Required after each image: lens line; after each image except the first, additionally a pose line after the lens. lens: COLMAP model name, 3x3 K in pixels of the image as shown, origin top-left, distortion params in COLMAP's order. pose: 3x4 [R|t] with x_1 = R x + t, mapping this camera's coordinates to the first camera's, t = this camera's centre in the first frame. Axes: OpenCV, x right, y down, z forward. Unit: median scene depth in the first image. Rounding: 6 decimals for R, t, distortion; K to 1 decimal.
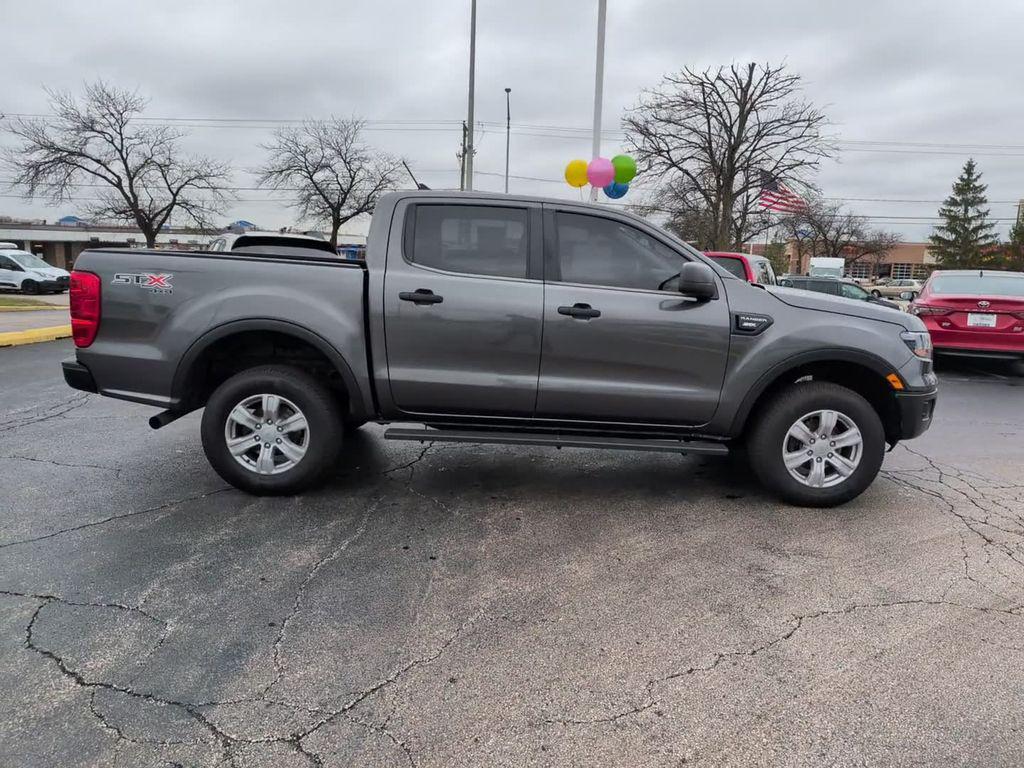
lens RADIAL K [[763.6, 0, 570.8], [0, 763.6, 349.0], [0, 0, 1]] dist [0.053086, -0.069652]
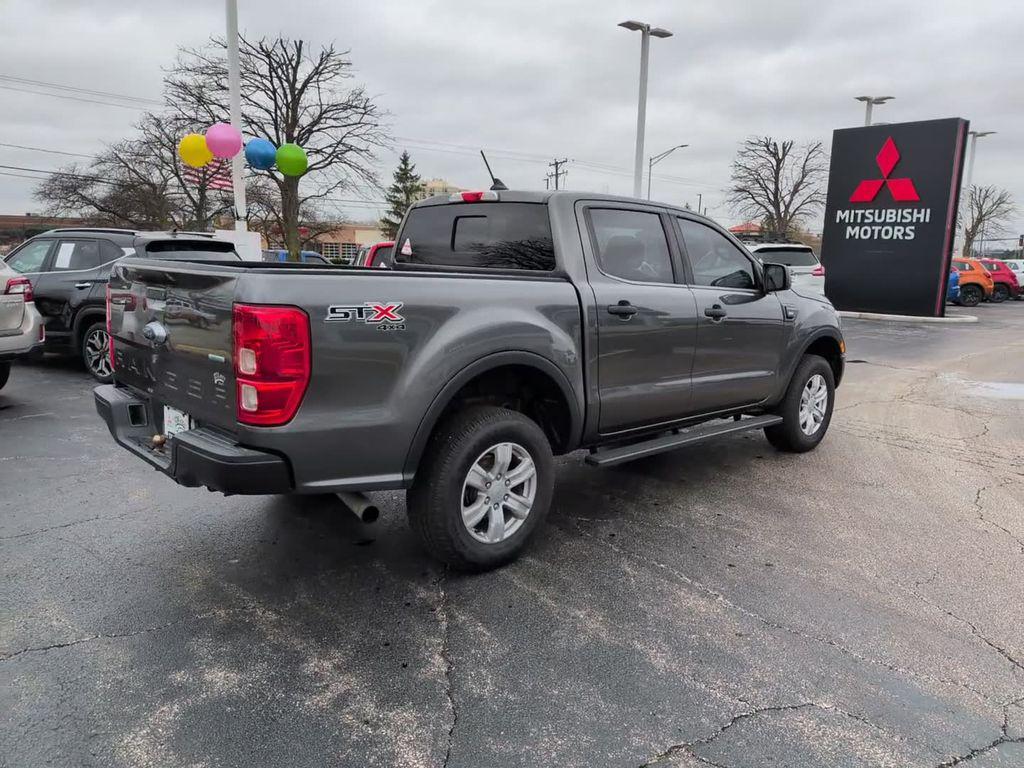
lens RADIAL K [[743.4, 0, 530.9], [0, 743.4, 360.0], [0, 0, 1]] dist [0.082181, -0.126815]
pose [[0.740621, -0.113584, 0.662253, -0.228301], [0.082407, 0.993523, 0.078242, -0.022399], [-0.666850, -0.003374, 0.745184, 0.103091]]
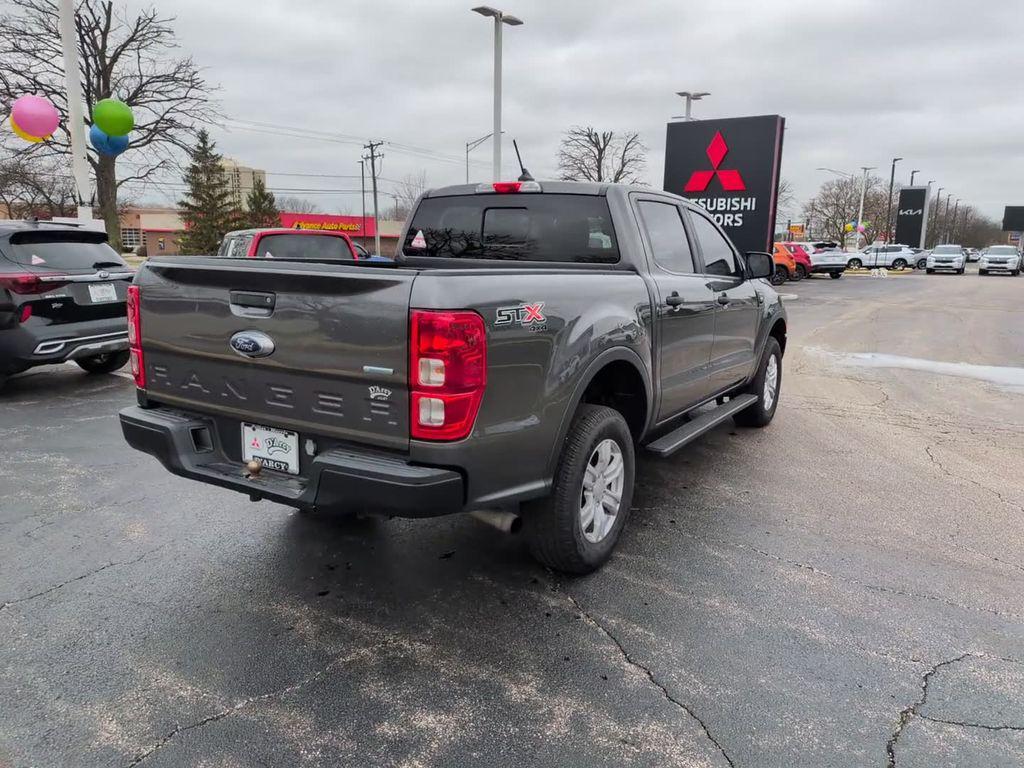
lens RADIAL K [[743.4, 0, 530.9], [0, 743.4, 360.0], [0, 0, 1]] dist [0.082181, -0.126815]
pose [[0.540452, -0.158292, 0.826350, -0.268891], [0.102610, 0.987212, 0.121997, -0.031167], [-0.835094, 0.018859, 0.549784, 0.157523]]
